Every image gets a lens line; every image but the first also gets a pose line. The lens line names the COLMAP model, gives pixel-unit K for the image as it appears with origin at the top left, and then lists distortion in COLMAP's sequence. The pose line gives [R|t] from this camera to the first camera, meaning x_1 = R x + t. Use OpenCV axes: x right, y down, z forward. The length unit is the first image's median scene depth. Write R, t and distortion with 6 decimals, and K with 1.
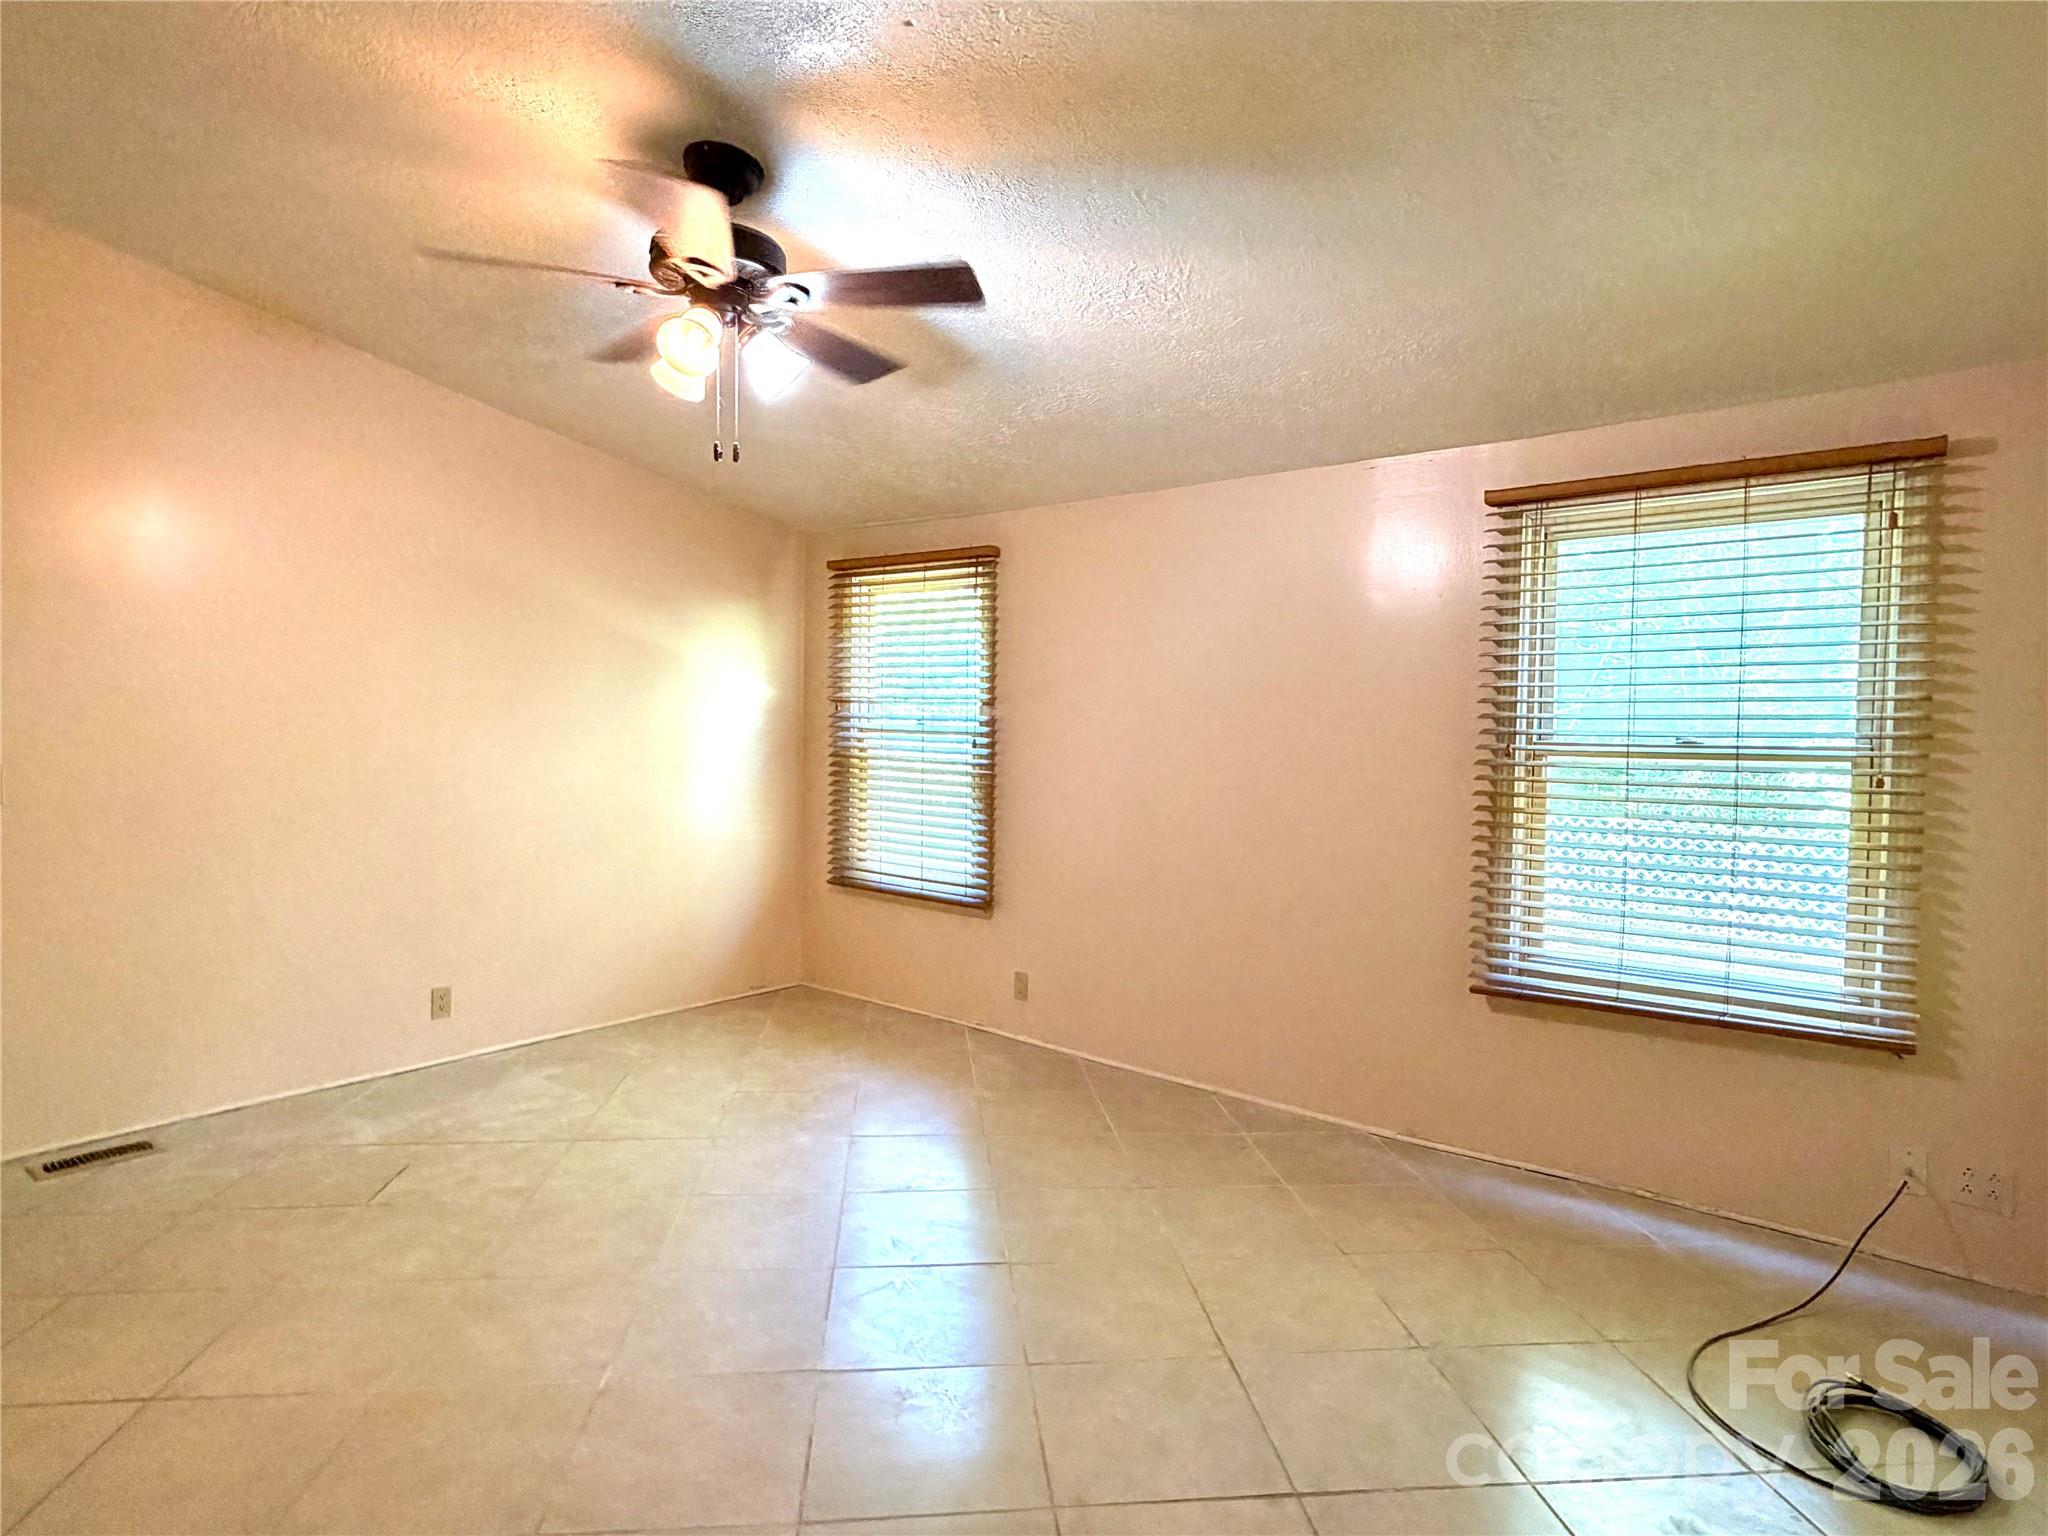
lens RADIAL K [[1170.3, 0, 1021.9], [0, 1170.3, 741.6], [0, 0, 1]] dist [0.005750, 0.001028]
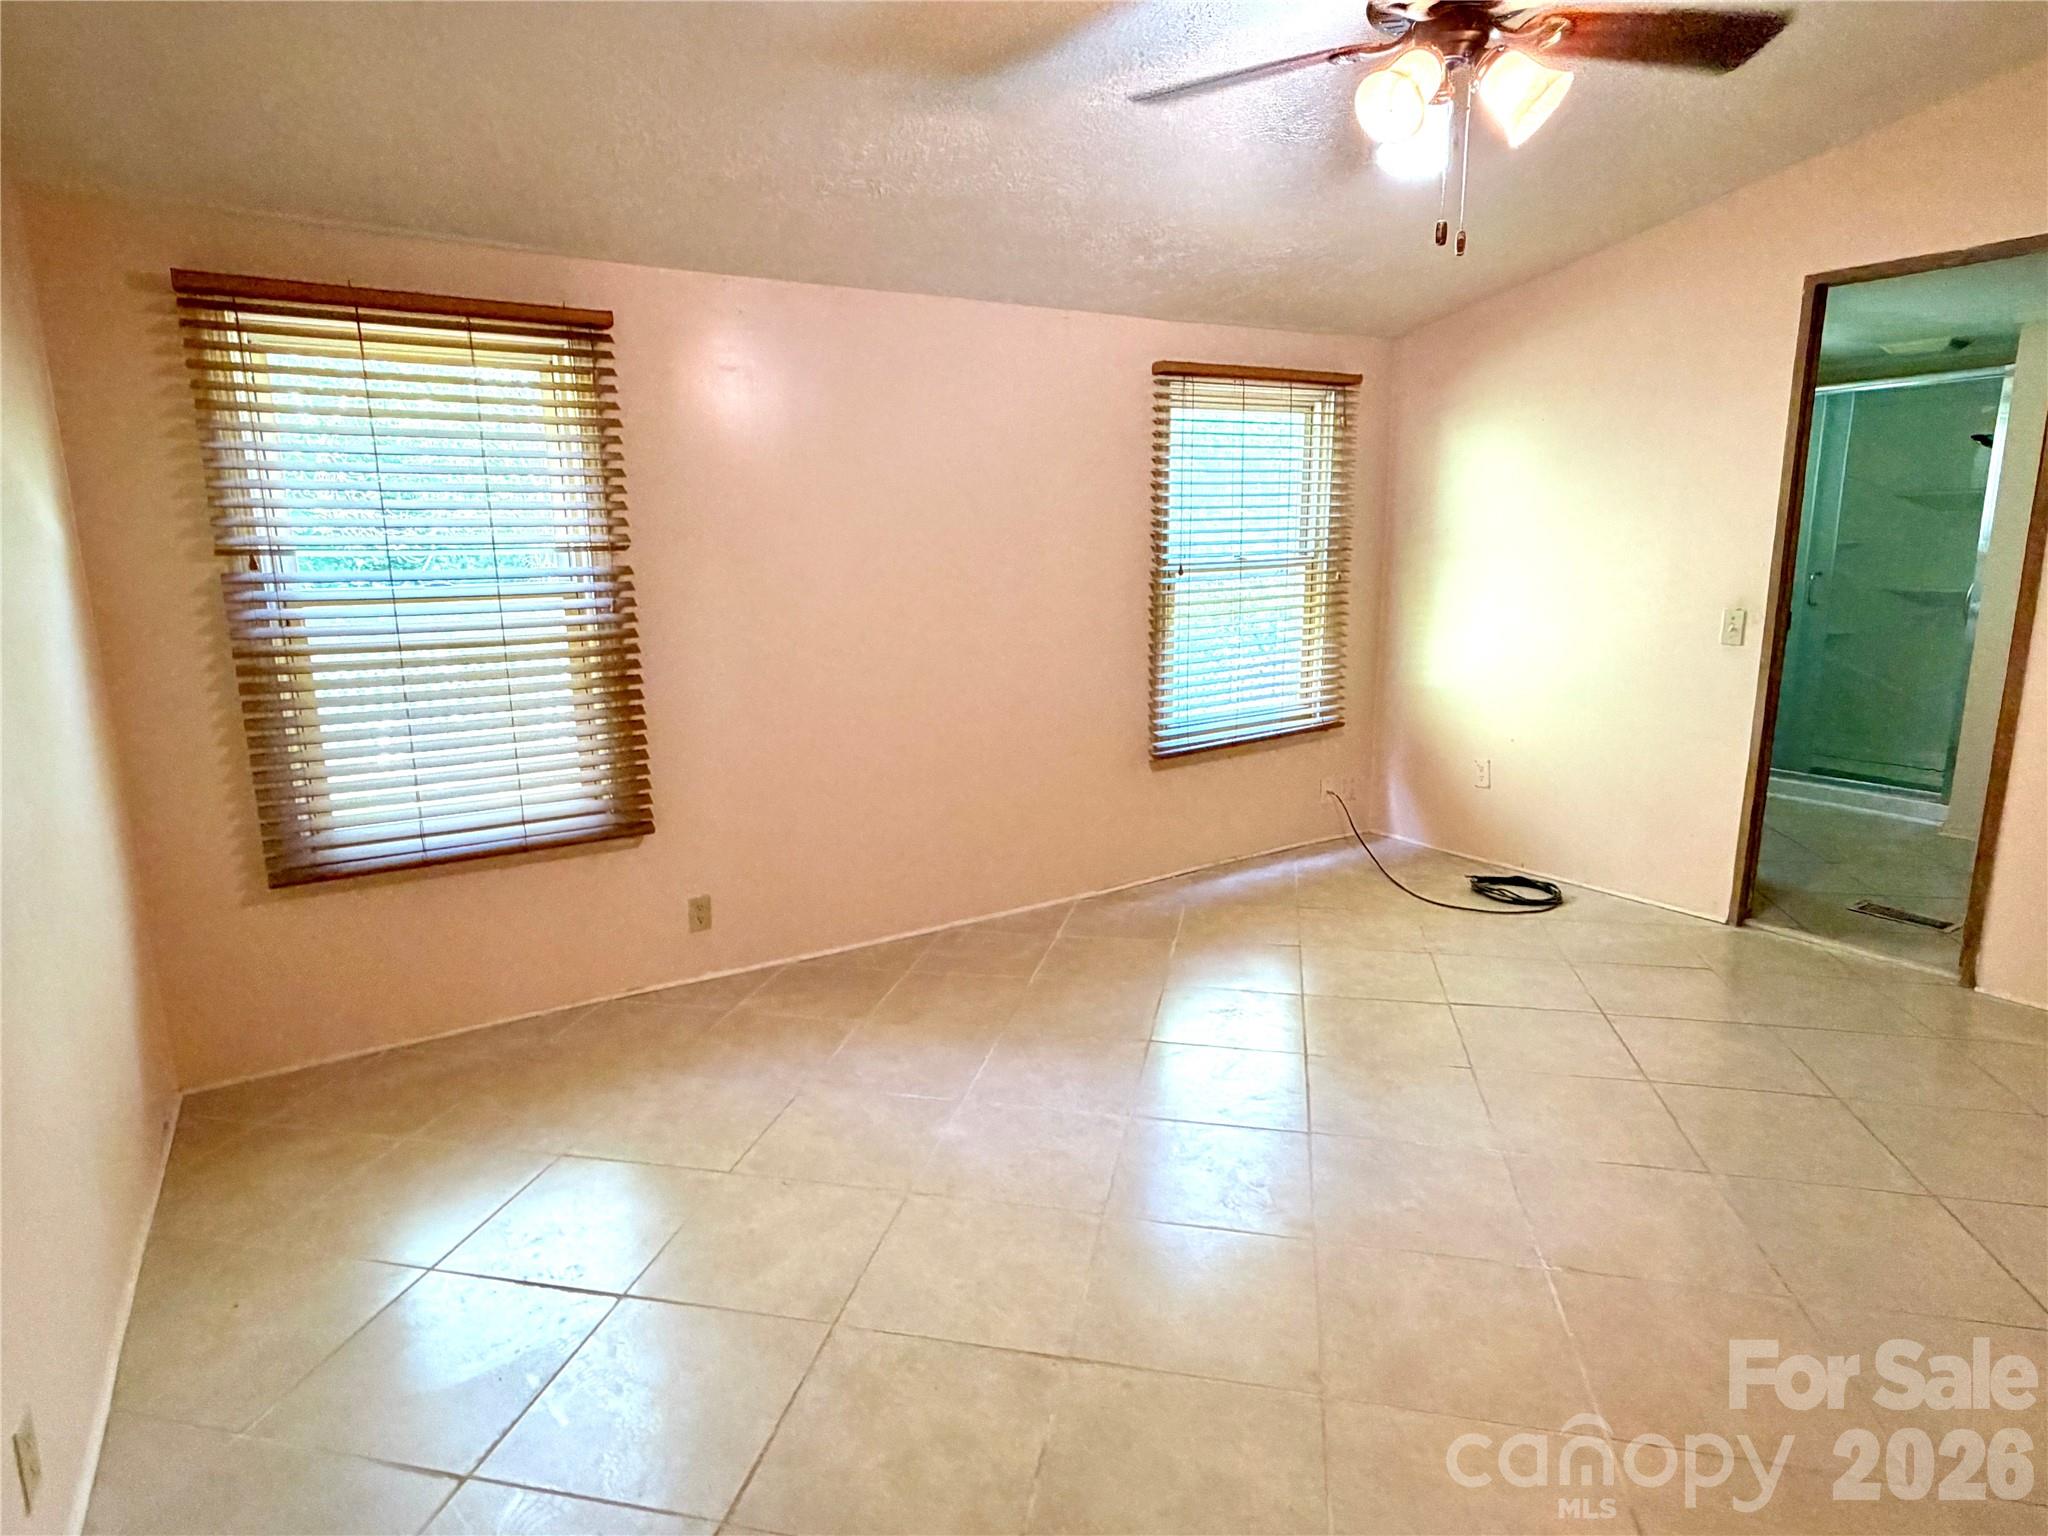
lens RADIAL K [[1117.2, 0, 1030.6], [0, 1117.2, 763.2], [0, 0, 1]] dist [0.004461, 0.000367]
pose [[0.299788, -0.199231, 0.932970, -0.779848], [0.051568, 0.979905, 0.192684, -0.028646], [-0.952611, -0.009653, 0.304038, 0.718032]]
